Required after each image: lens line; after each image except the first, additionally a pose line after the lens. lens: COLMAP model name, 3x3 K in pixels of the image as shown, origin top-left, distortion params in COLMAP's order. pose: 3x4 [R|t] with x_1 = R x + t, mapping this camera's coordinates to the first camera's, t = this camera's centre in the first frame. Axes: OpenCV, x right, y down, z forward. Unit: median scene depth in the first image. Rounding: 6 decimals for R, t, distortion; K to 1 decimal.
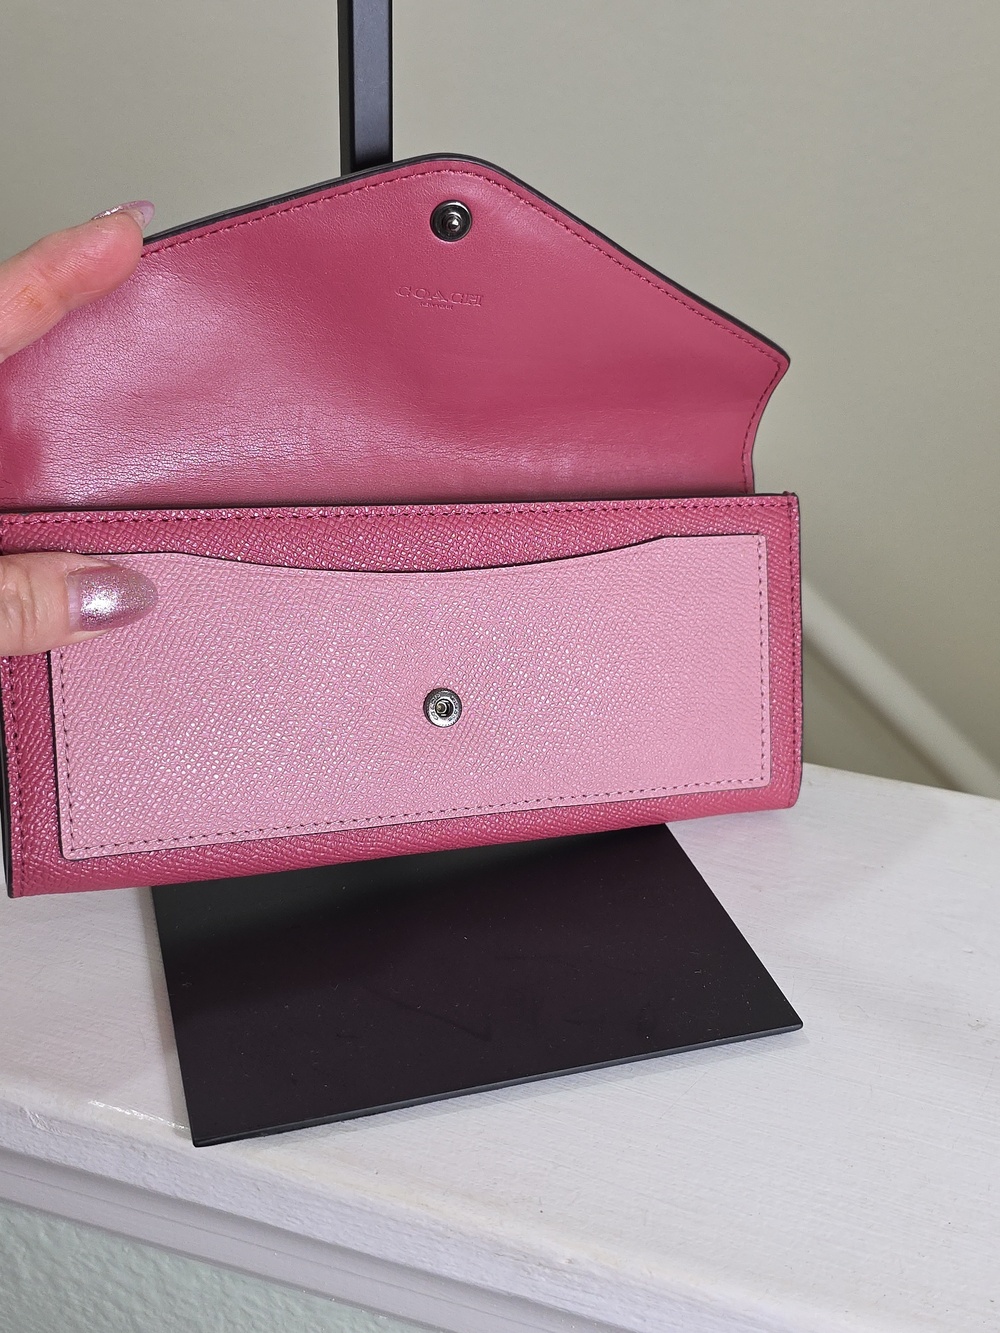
lens RADIAL K [[1561.5, 0, 502.6], [0, 1561.5, 628.2], [0, 0, 1]] dist [-0.022855, 0.000000]
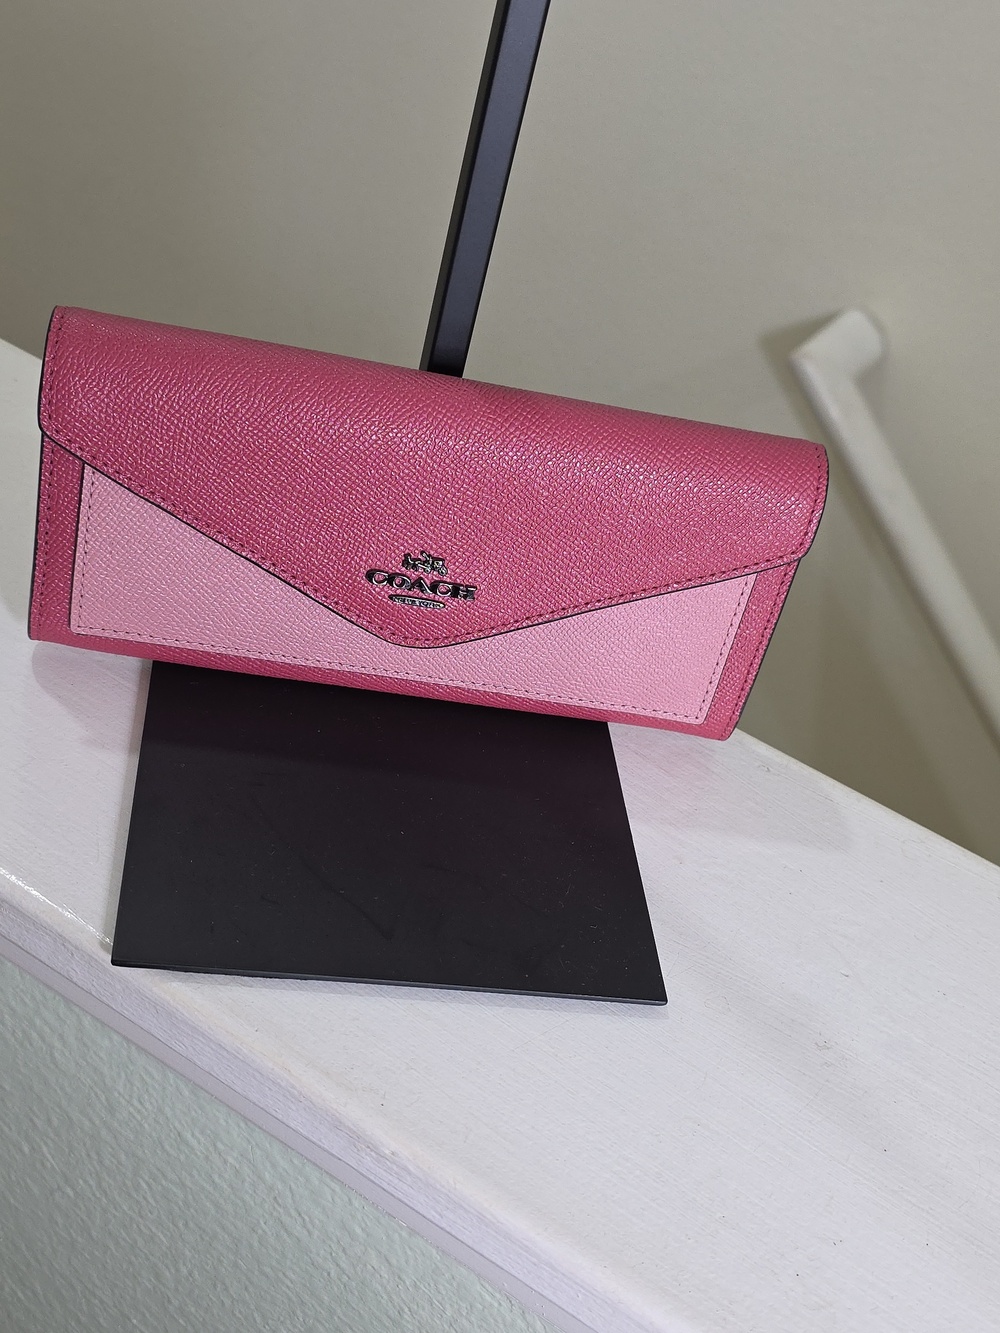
lens RADIAL K [[1561.5, 0, 491.0], [0, 1561.5, 639.2], [0, 0, 1]] dist [-0.022855, 0.000000]
pose [[0.960853, 0.272079, -0.052293, 0.066920], [-0.259825, 0.950418, 0.170873, -0.165879], [0.096191, -0.150597, 0.983904, -0.072138]]
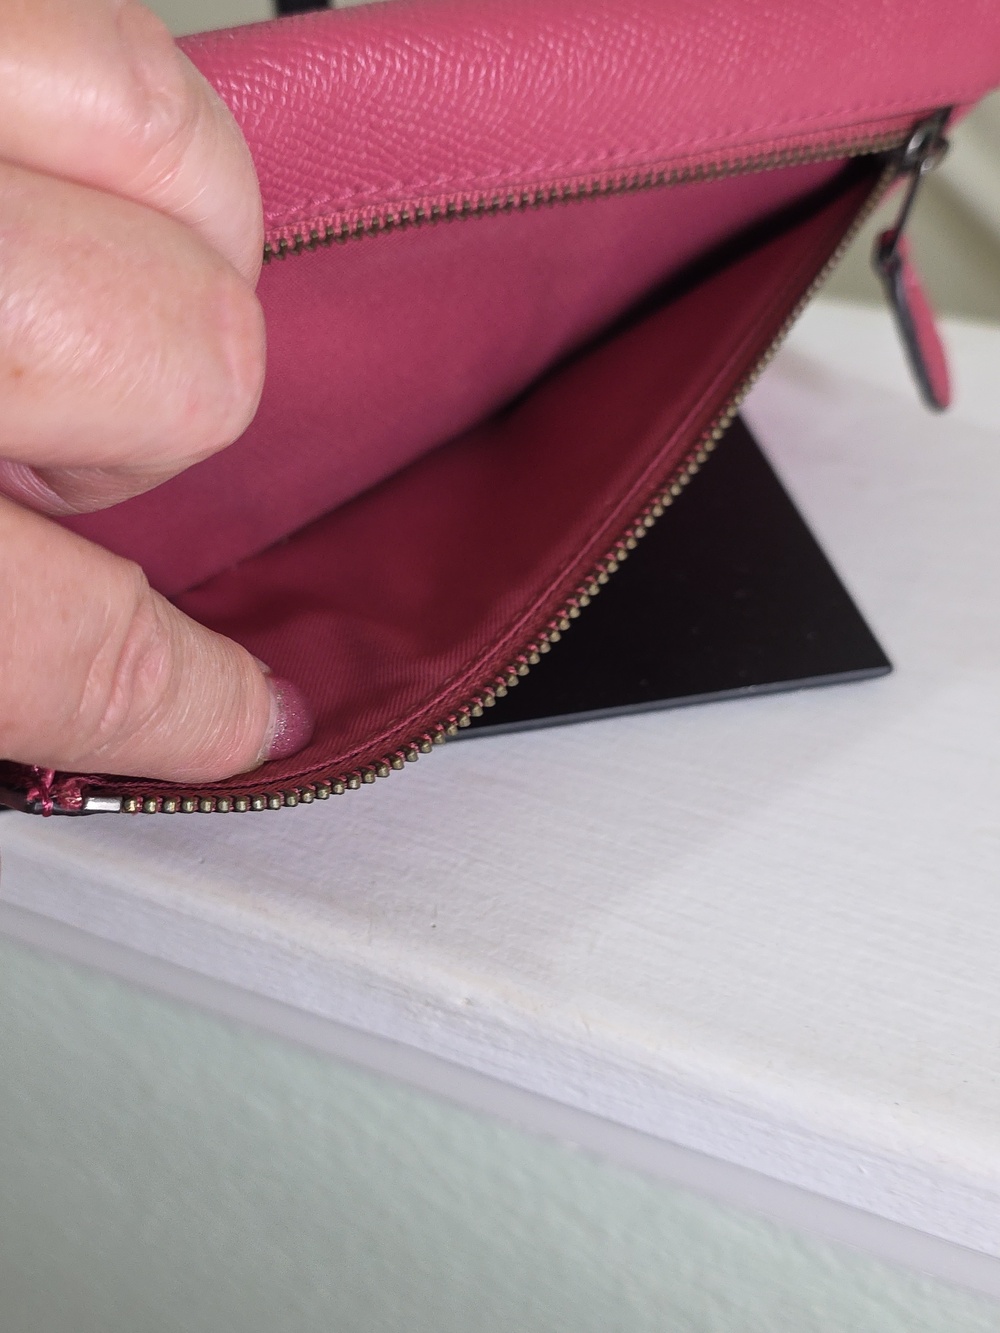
lens RADIAL K [[1561.5, 0, 488.4], [0, 1561.5, 687.0], [0, 0, 1]] dist [-0.022855, 0.000000]
pose [[0.987586, 0.017147, -0.156143, 0.143156], [0.015373, 0.978702, 0.204710, 0.141411], [0.156327, -0.204569, 0.966288, 0.387573]]
